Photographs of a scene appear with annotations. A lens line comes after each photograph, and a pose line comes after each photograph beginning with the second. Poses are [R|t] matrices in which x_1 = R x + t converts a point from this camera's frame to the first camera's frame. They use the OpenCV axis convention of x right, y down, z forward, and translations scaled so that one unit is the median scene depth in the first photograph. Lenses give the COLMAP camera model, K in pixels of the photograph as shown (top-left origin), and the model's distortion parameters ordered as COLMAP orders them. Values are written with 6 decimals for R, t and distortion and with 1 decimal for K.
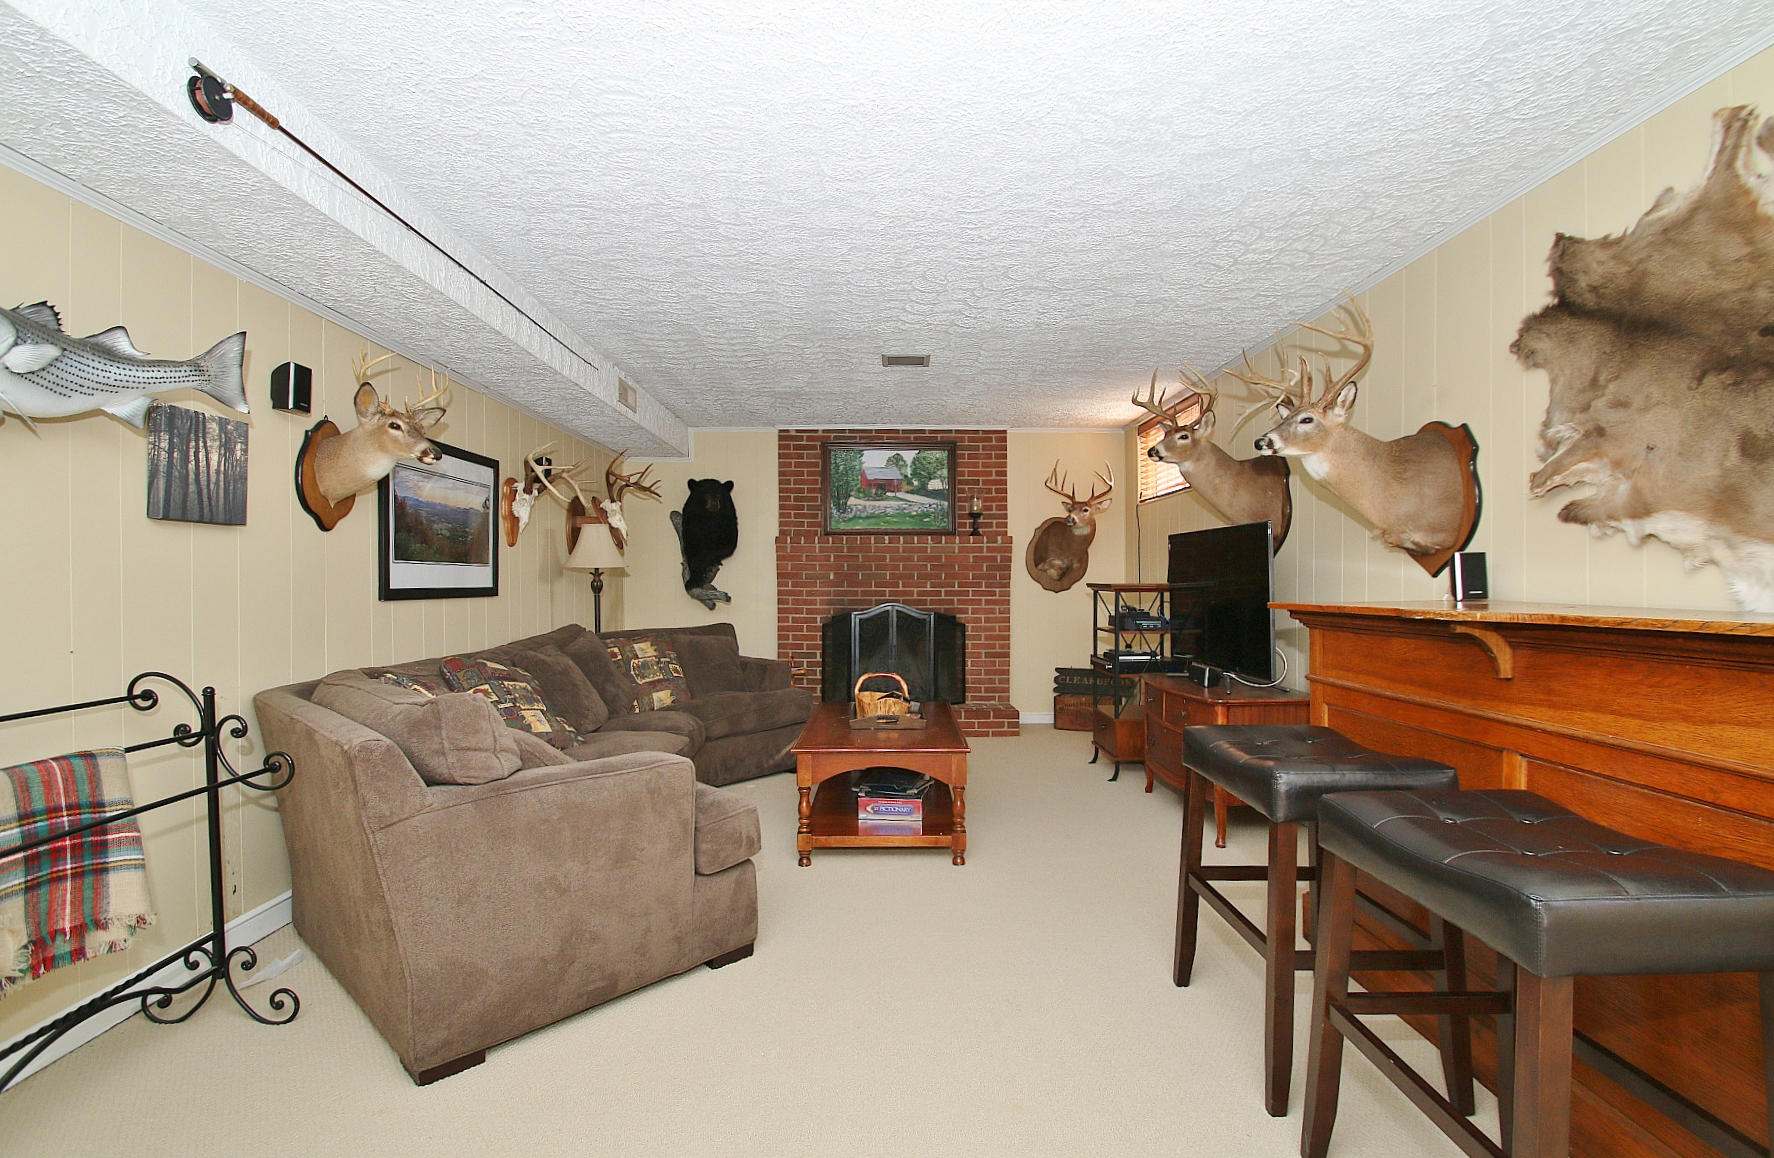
lens RADIAL K [[880.9, 0, 887.9], [0, 880.9, 581.1], [0, 0, 1]] dist [0.001425, -0.003530]
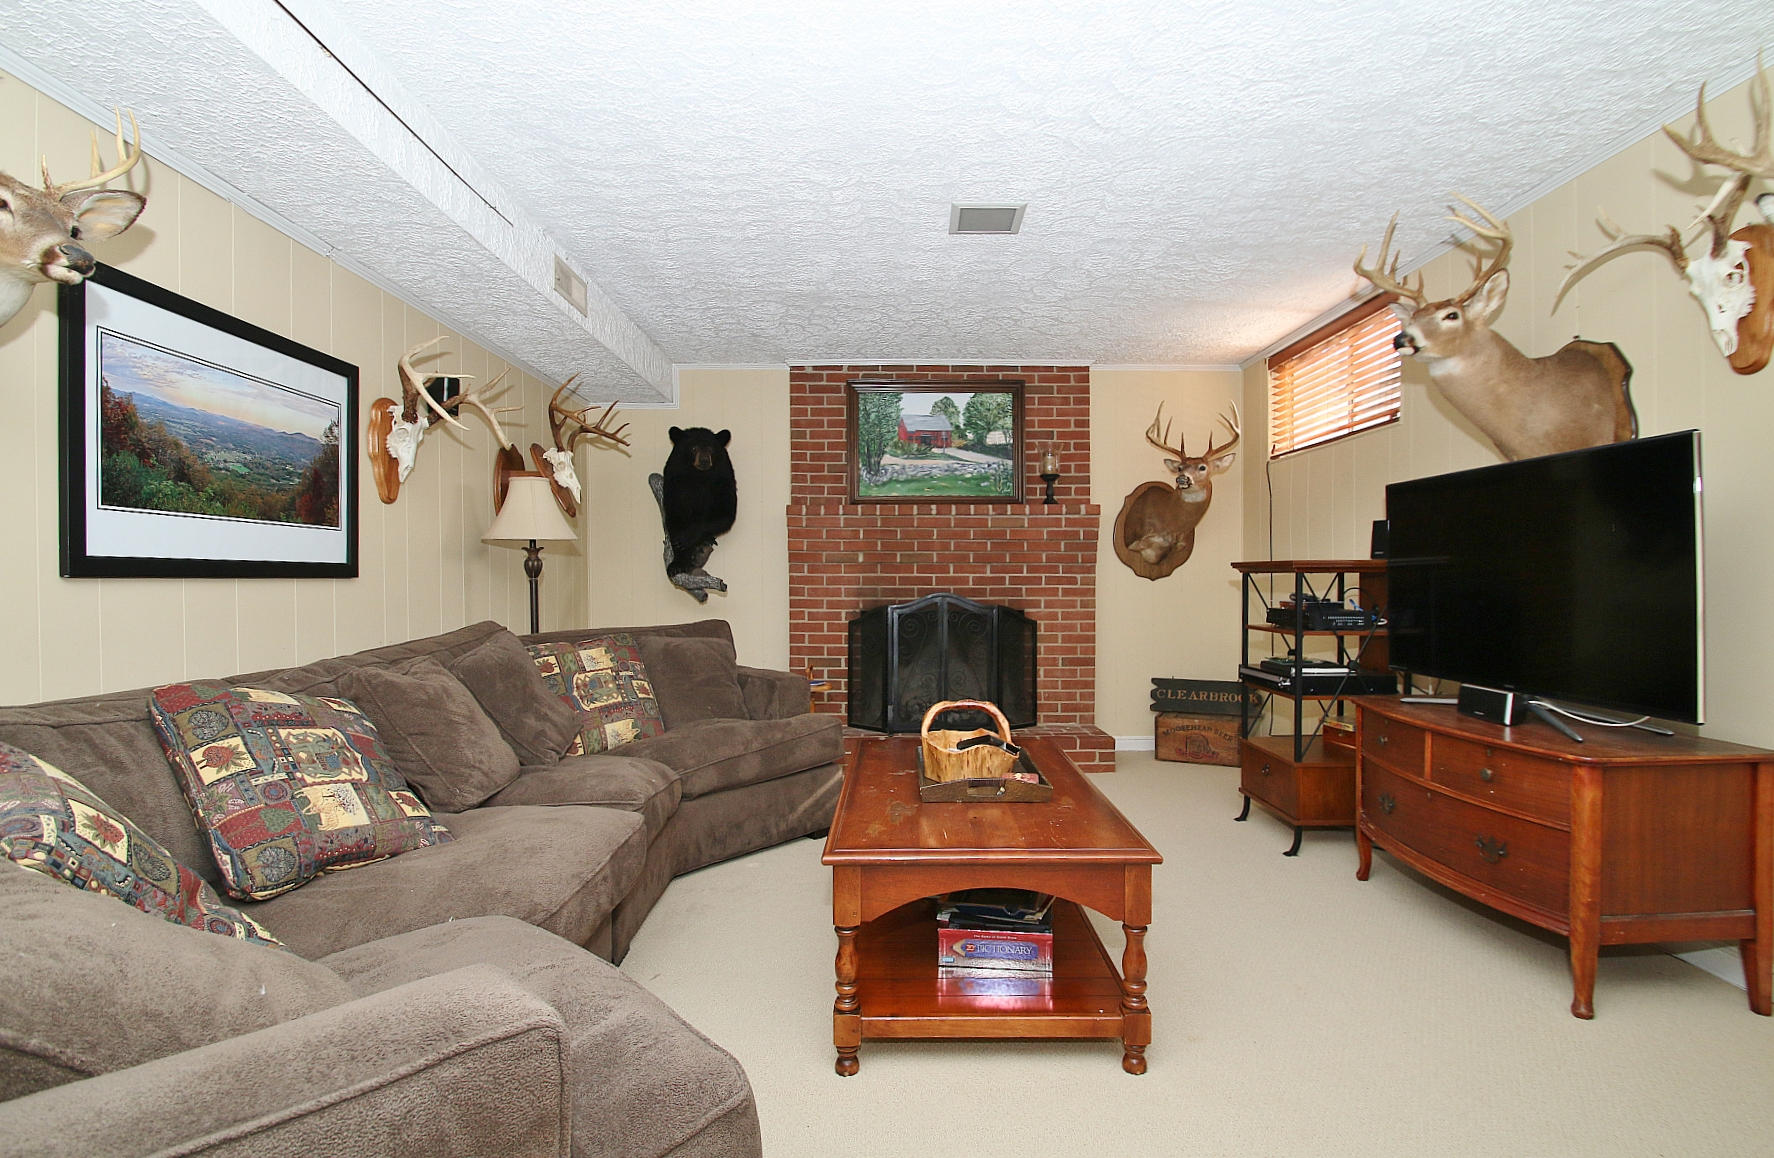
lens RADIAL K [[880.9, 0, 886.6], [0, 880.9, 579.7], [0, 0, 1]] dist [0.001425, -0.003530]
pose [[0.999948, -0.001068, -0.010147, -0.045618], [0.001077, 0.999999, 0.000867, 0.016765], [0.010146, -0.000878, 0.999948, 0.327161]]
